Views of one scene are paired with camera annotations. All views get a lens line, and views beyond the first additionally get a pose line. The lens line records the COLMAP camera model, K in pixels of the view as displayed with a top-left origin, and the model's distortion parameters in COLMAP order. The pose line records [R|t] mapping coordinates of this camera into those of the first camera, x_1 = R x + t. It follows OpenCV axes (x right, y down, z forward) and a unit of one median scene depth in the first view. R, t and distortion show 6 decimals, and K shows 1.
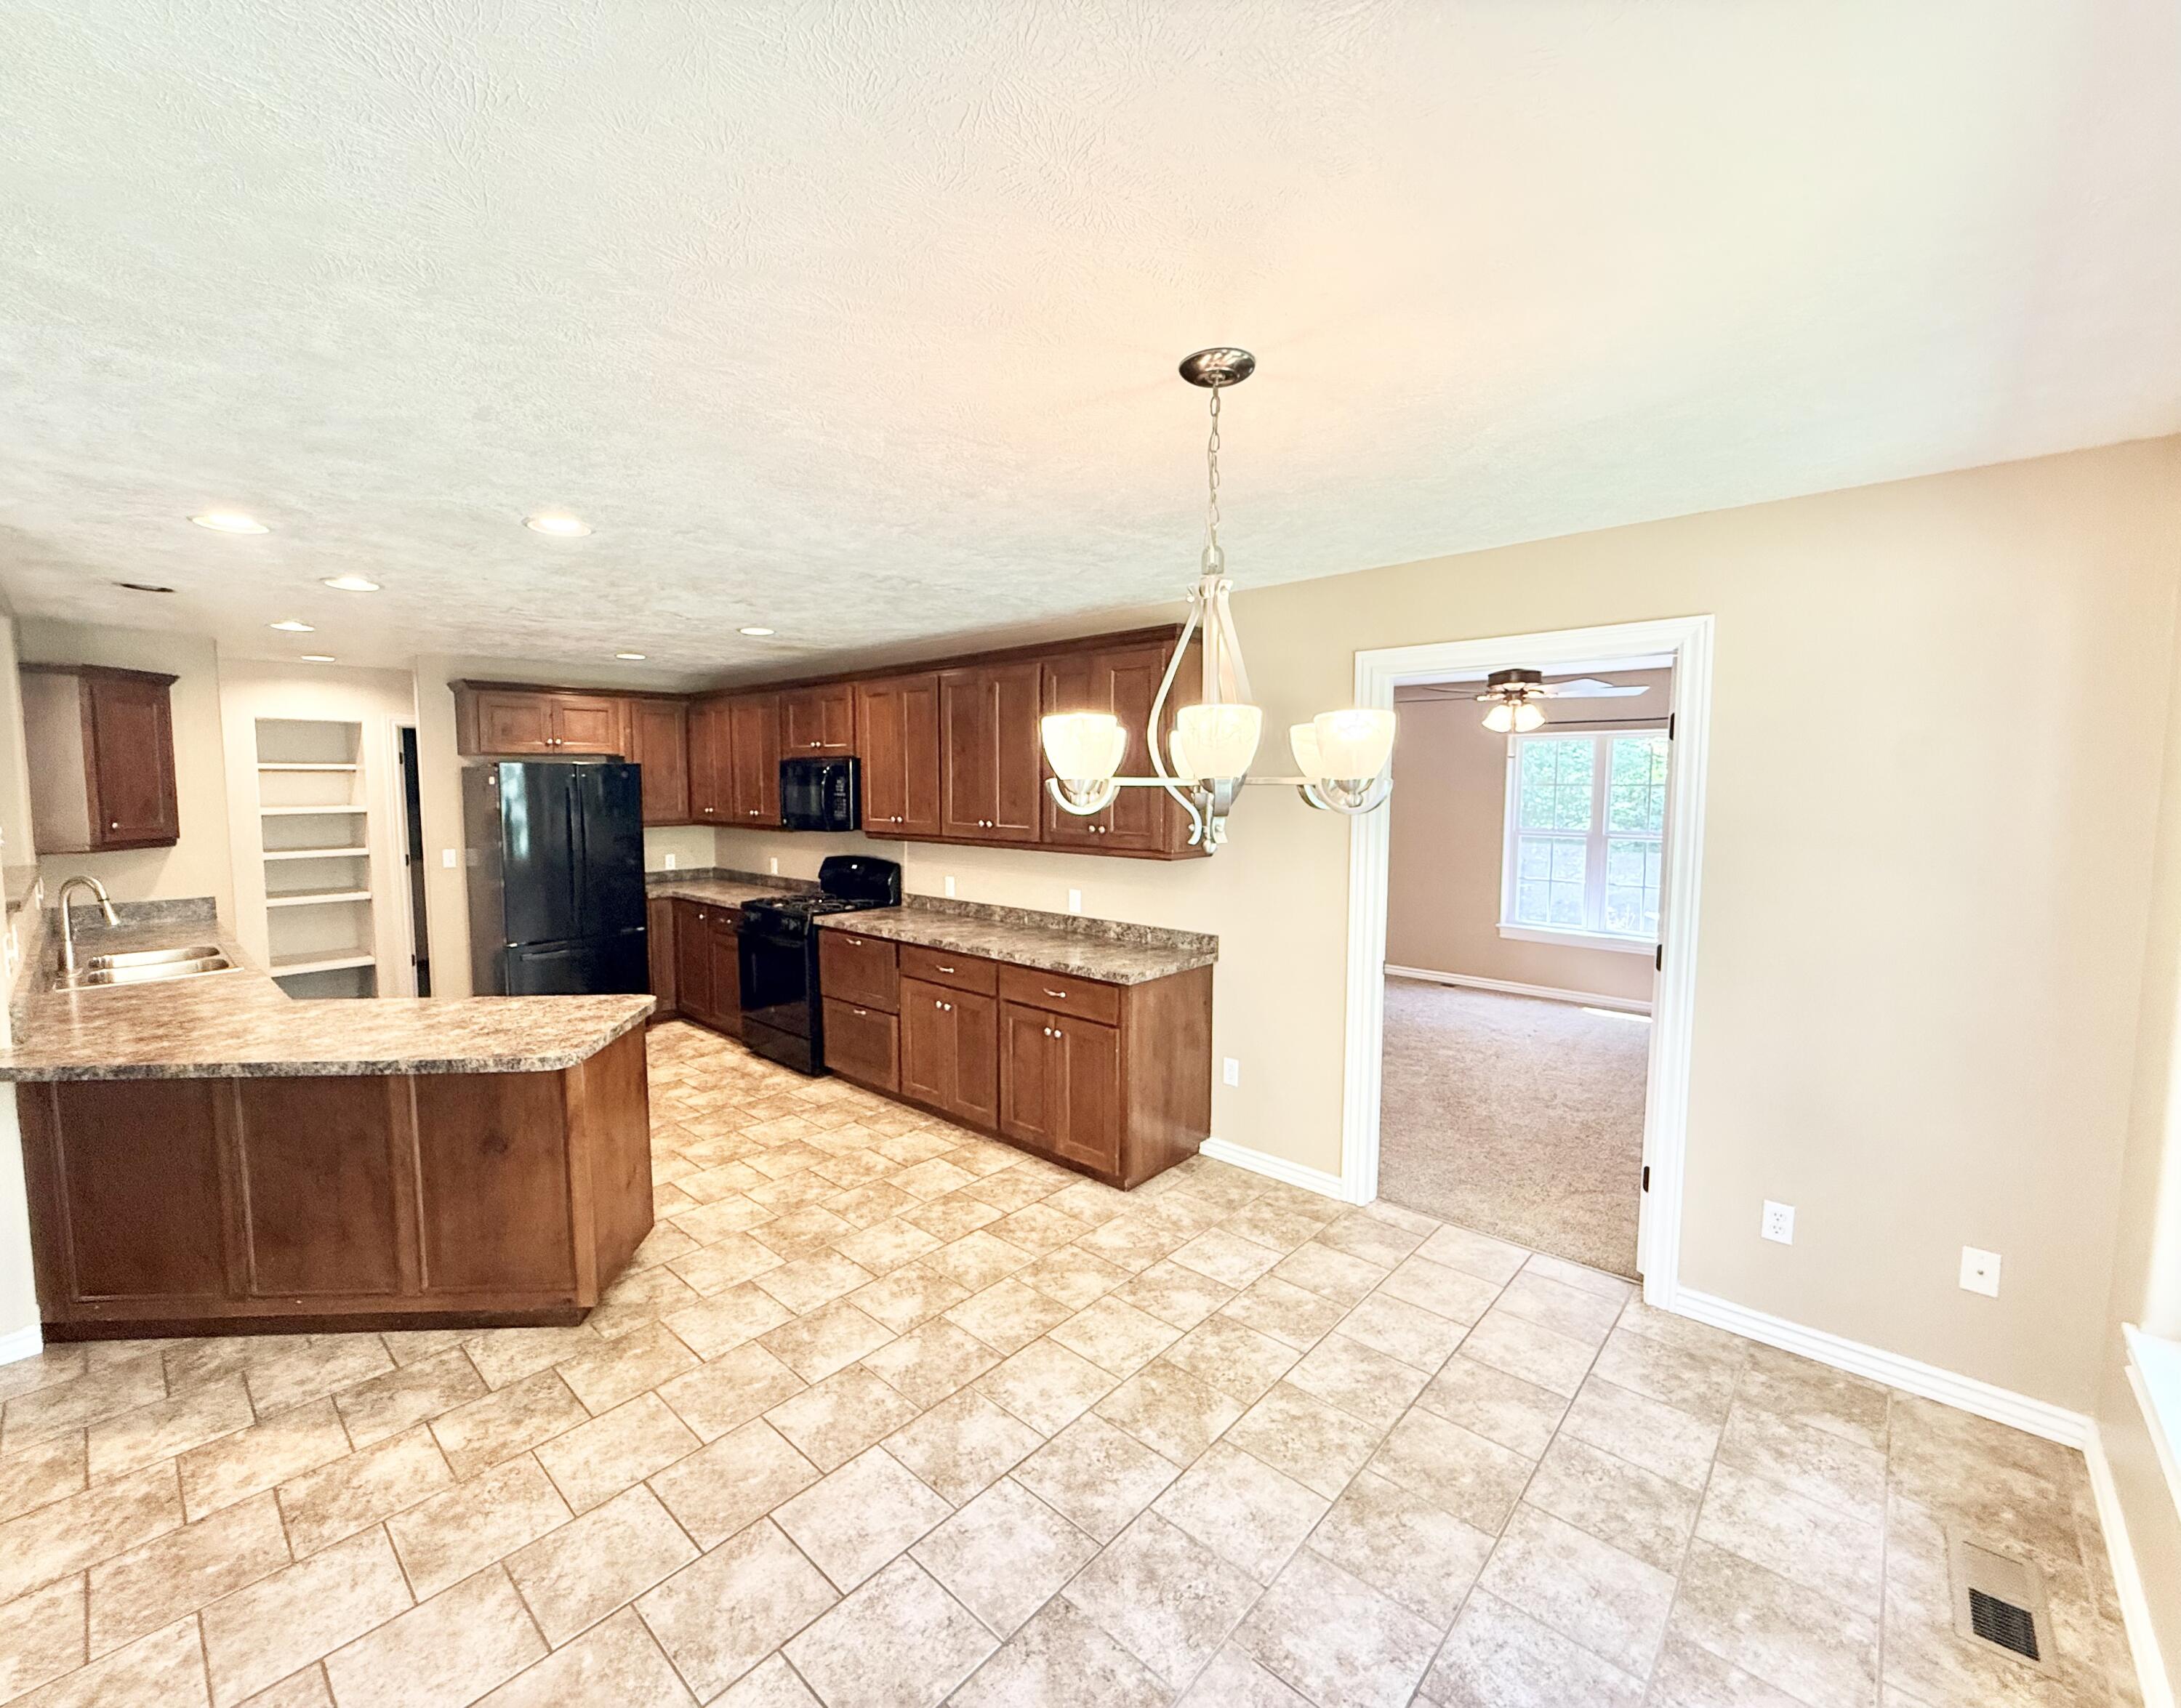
lens RADIAL K [[923.5, 0, 1071.6], [0, 923.5, 855.3], [0, 0, 1]] dist [0.002439, -0.000333]
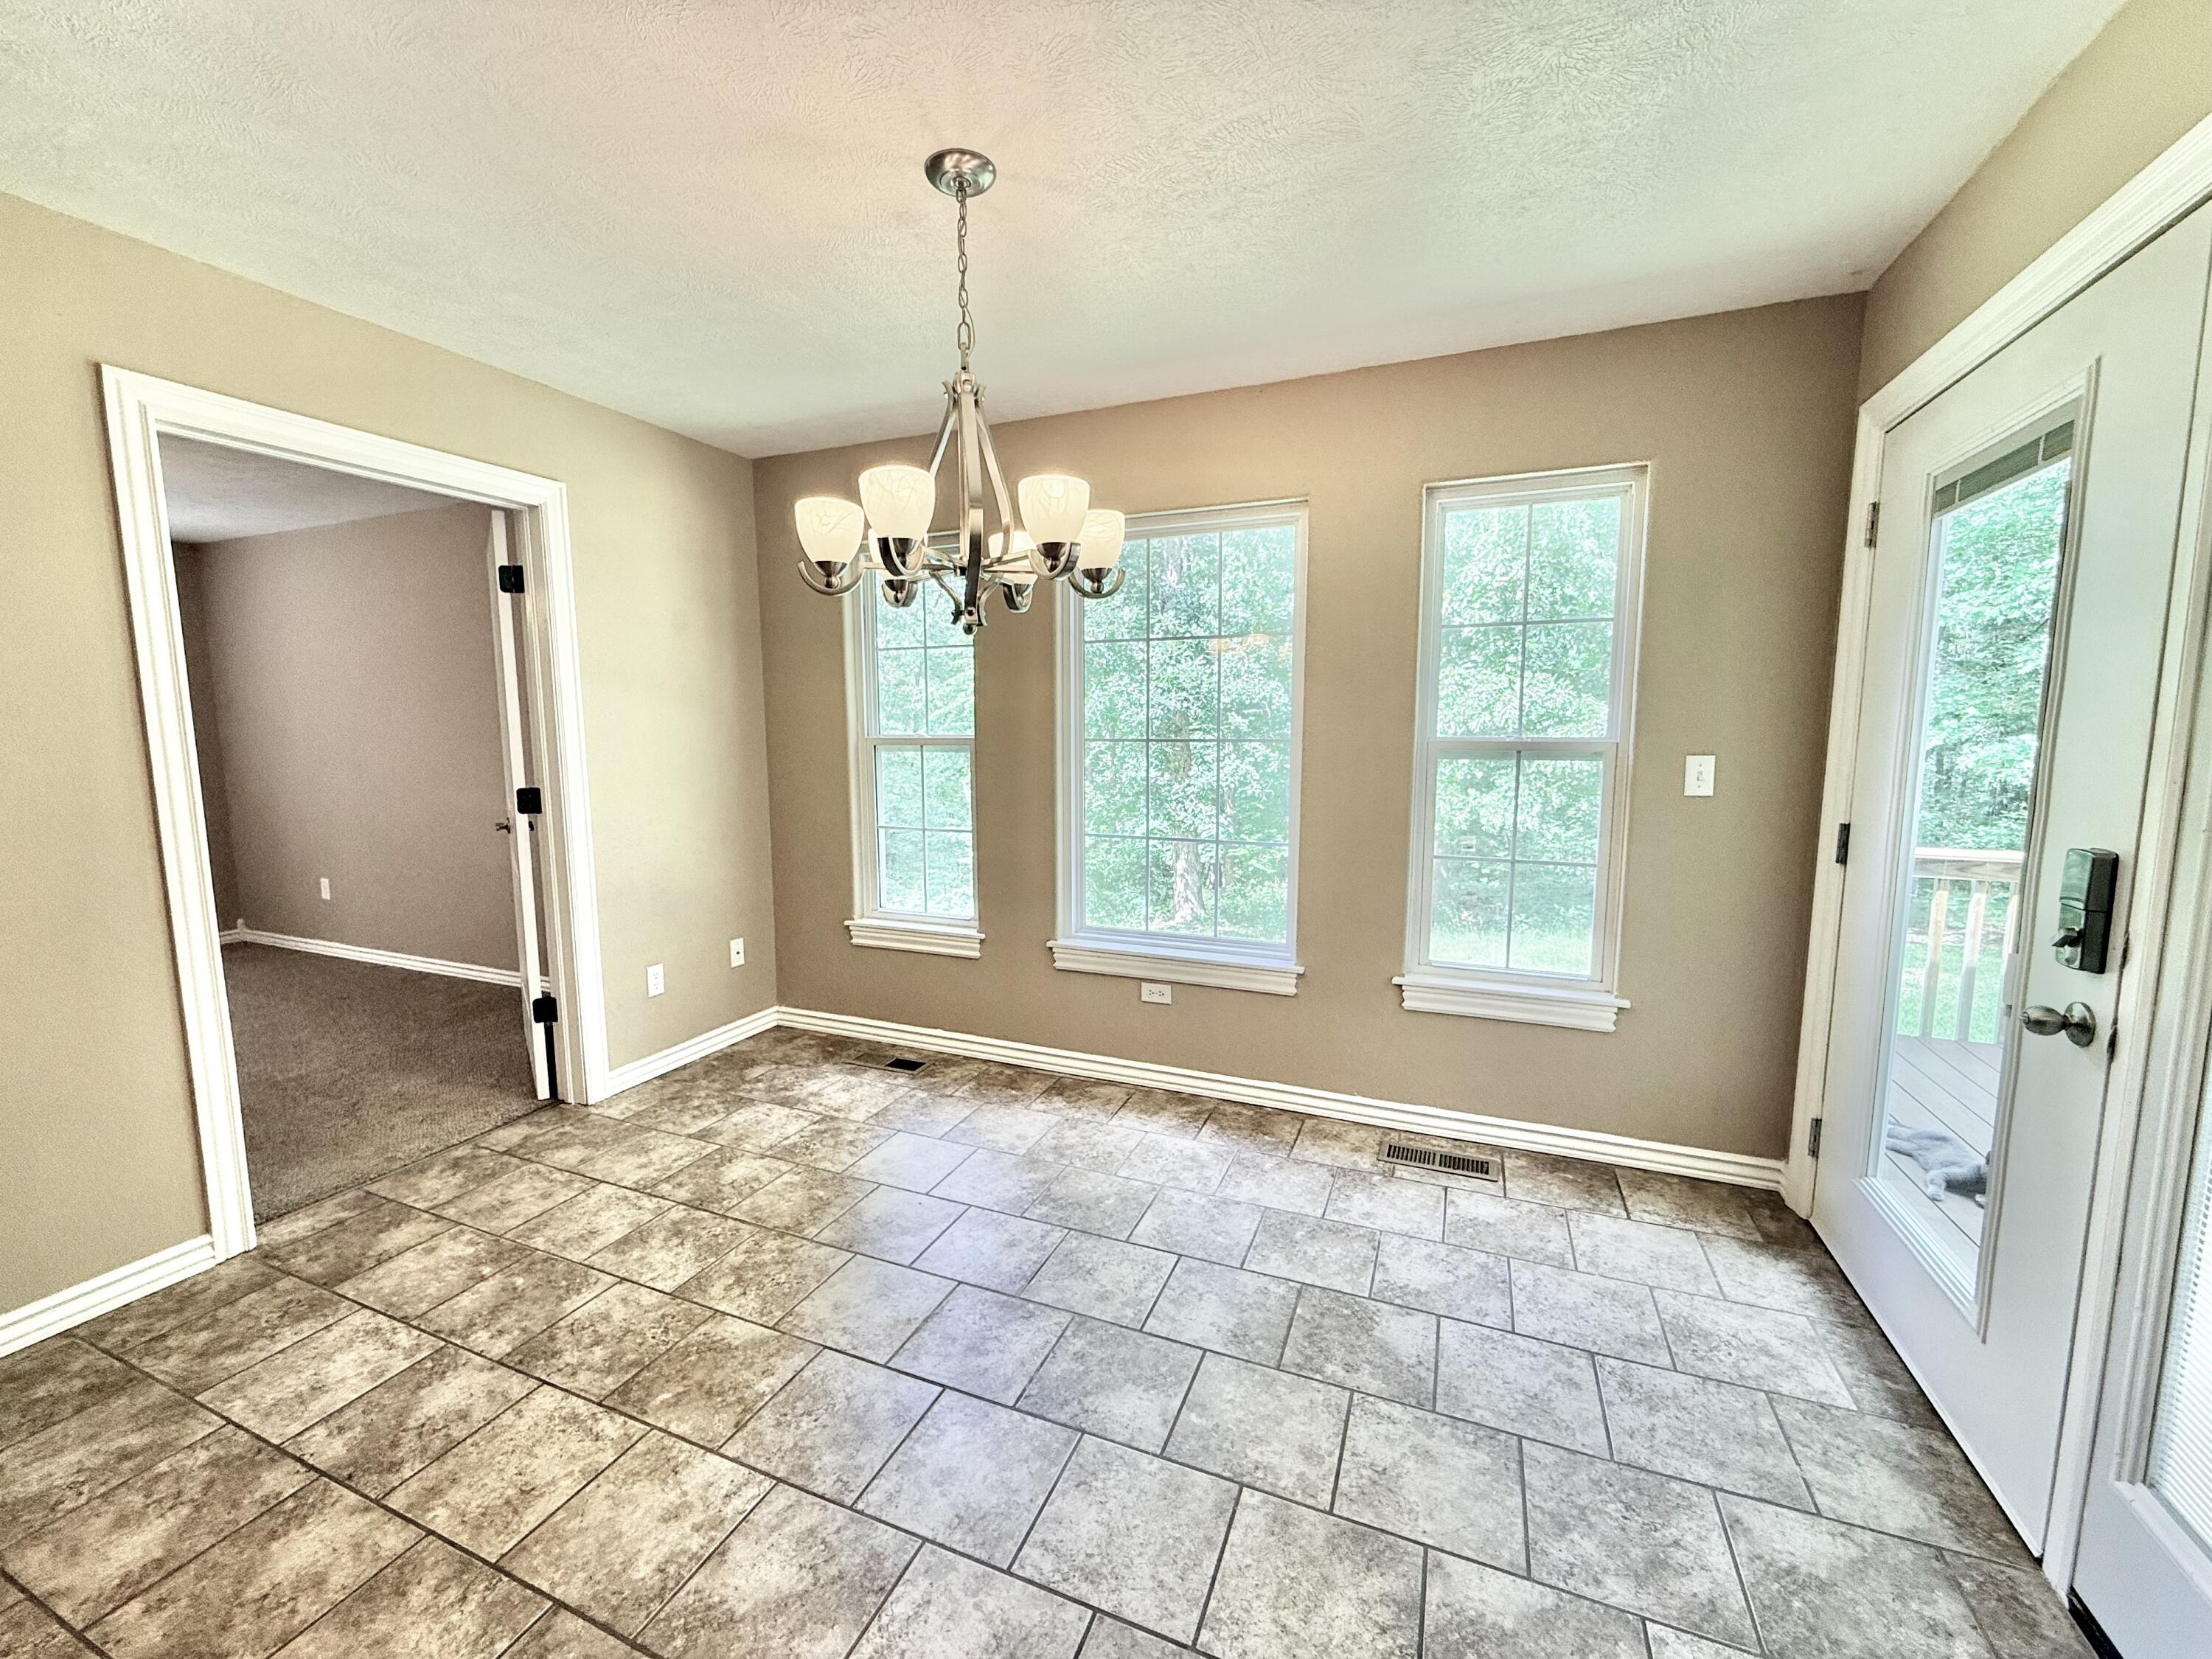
lens RADIAL K [[902.0, 0, 1080.5], [0, 902.0, 807.7], [0, 0, 1]] dist [0.006460, -0.000759]
pose [[-0.338690, -0.081316, 0.937378, -0.424216], [0.079339, 0.990242, 0.114568, 0.040806], [-0.937547, 0.113173, -0.328933, 0.575833]]
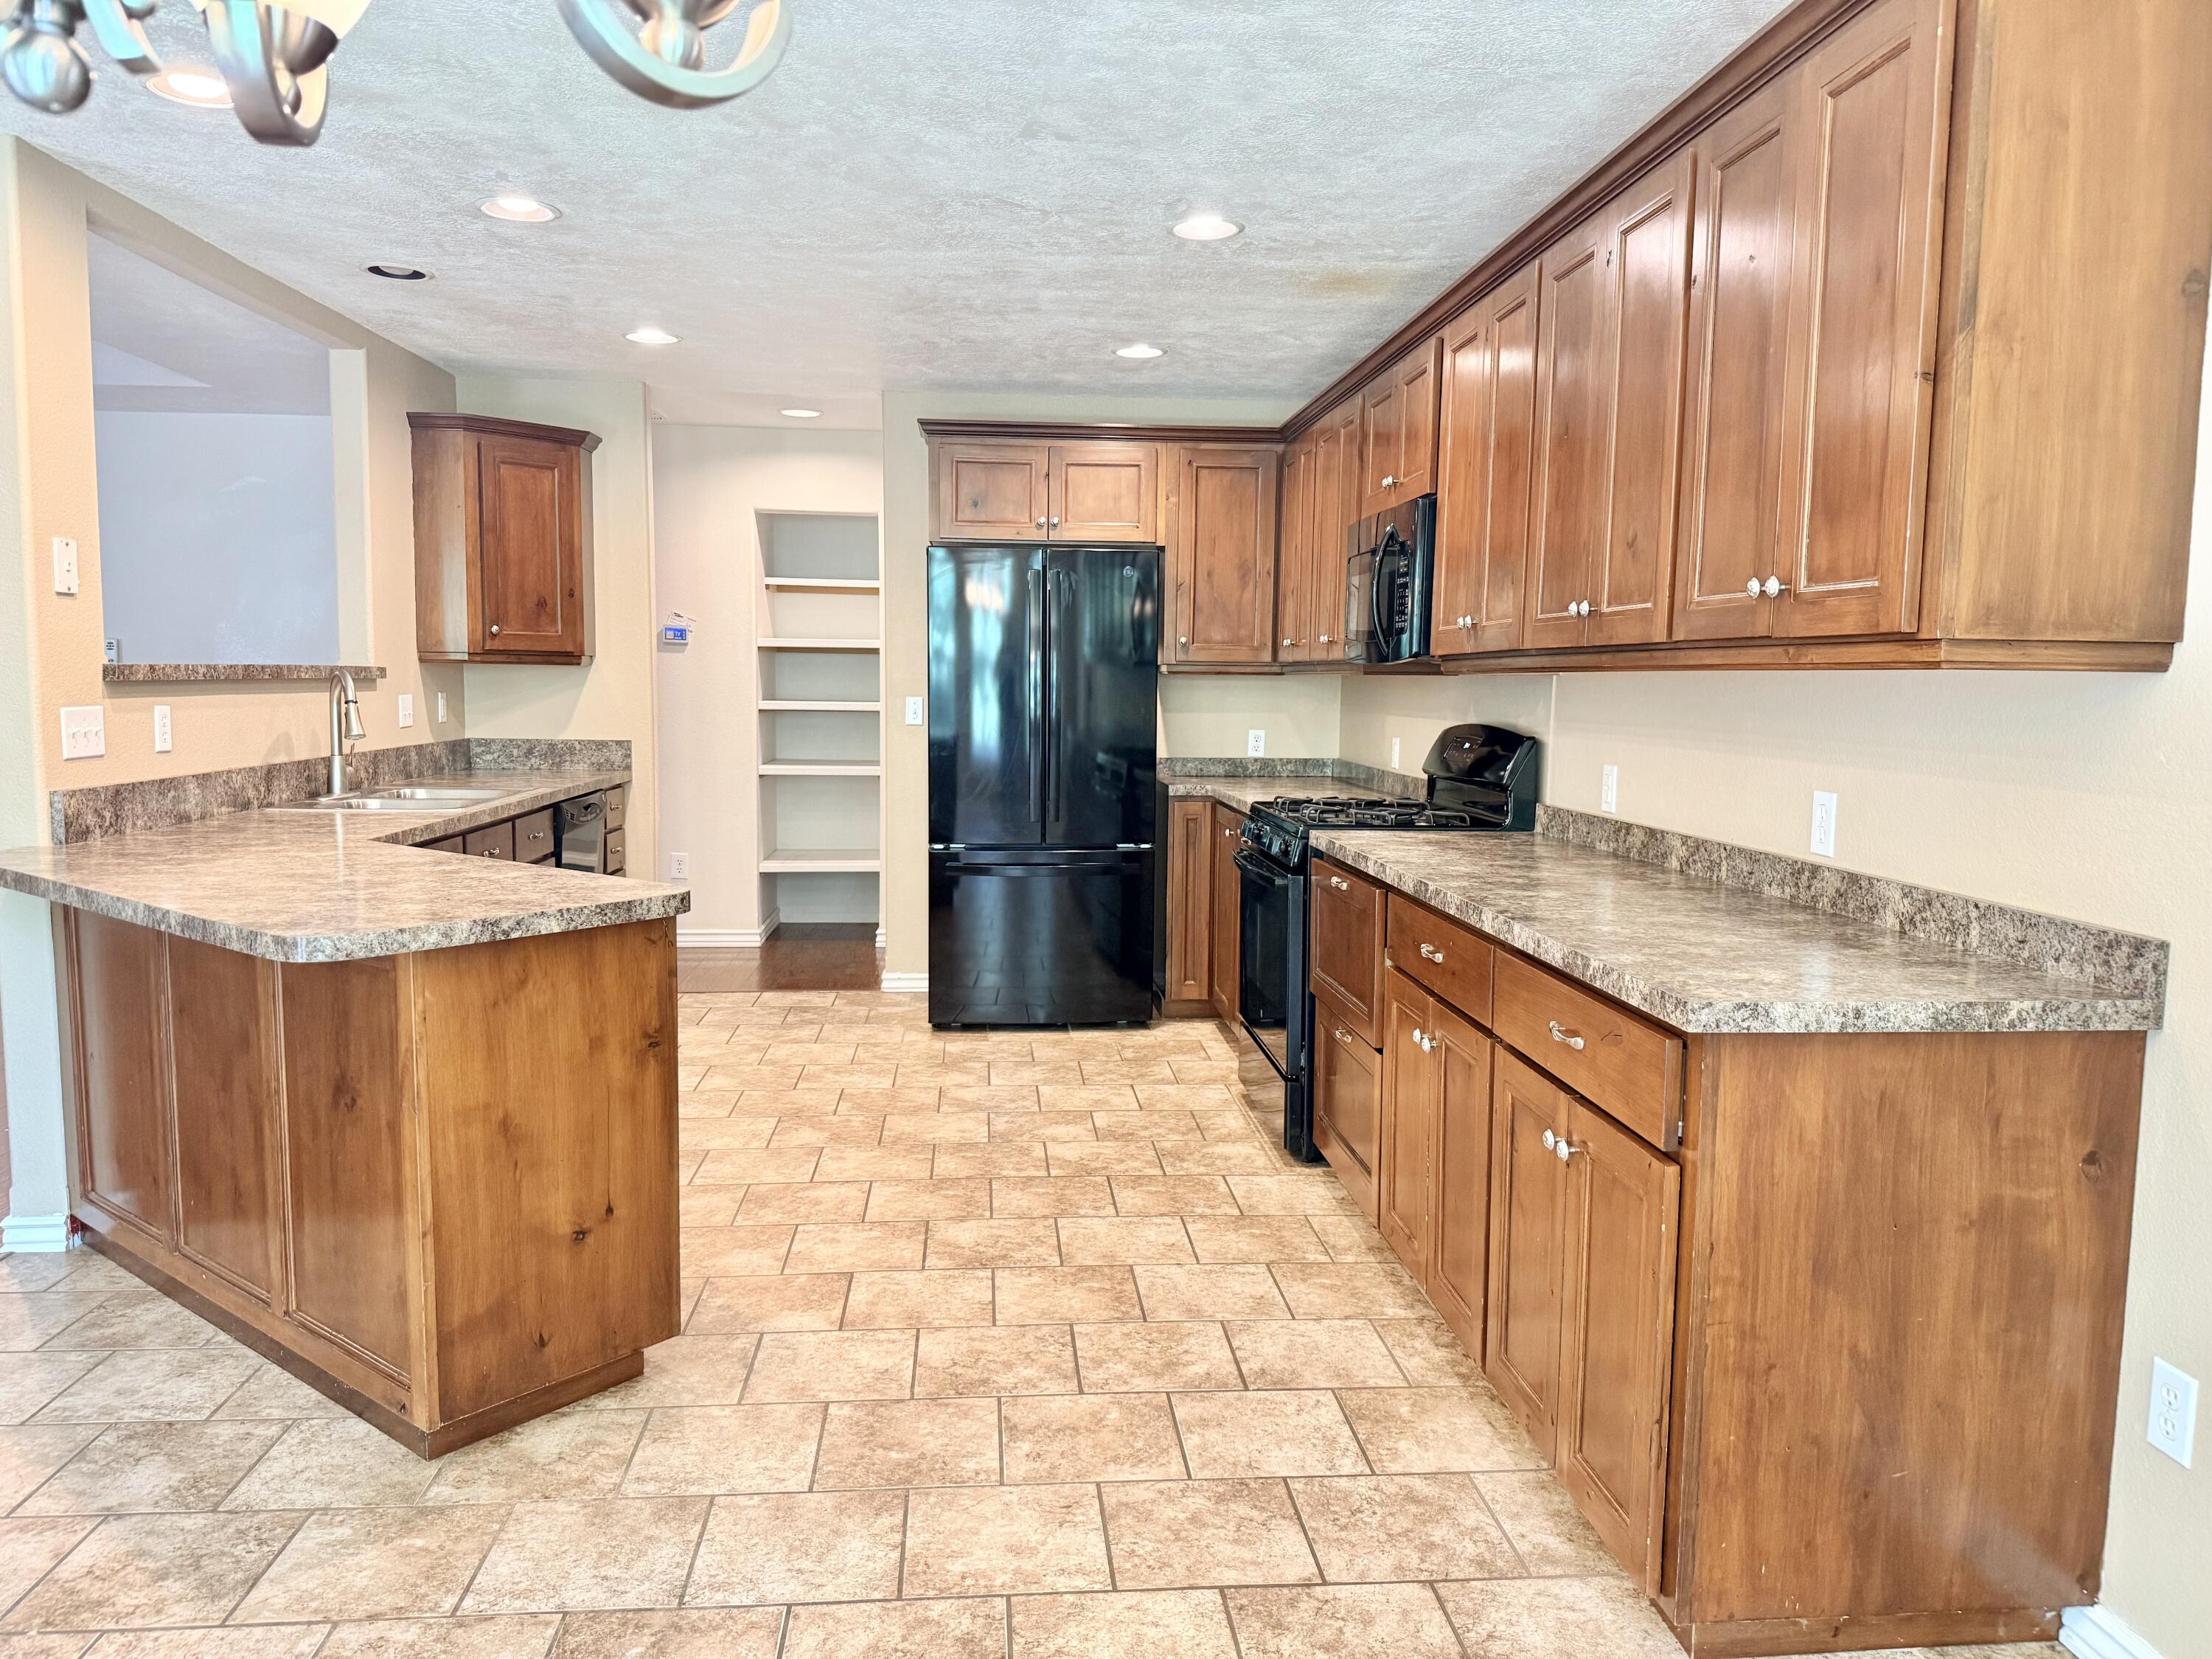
lens RADIAL K [[1581.1, 0, 1094.0], [0, 1581.1, 838.0], [0, 0, 1]] dist [0.008322, -0.019403]
pose [[0.733092, 0.077572, -0.675692, 0.252786], [-0.068339, 0.996848, 0.040298, 0.059307], [0.676688, 0.016634, 0.736082, 0.415051]]
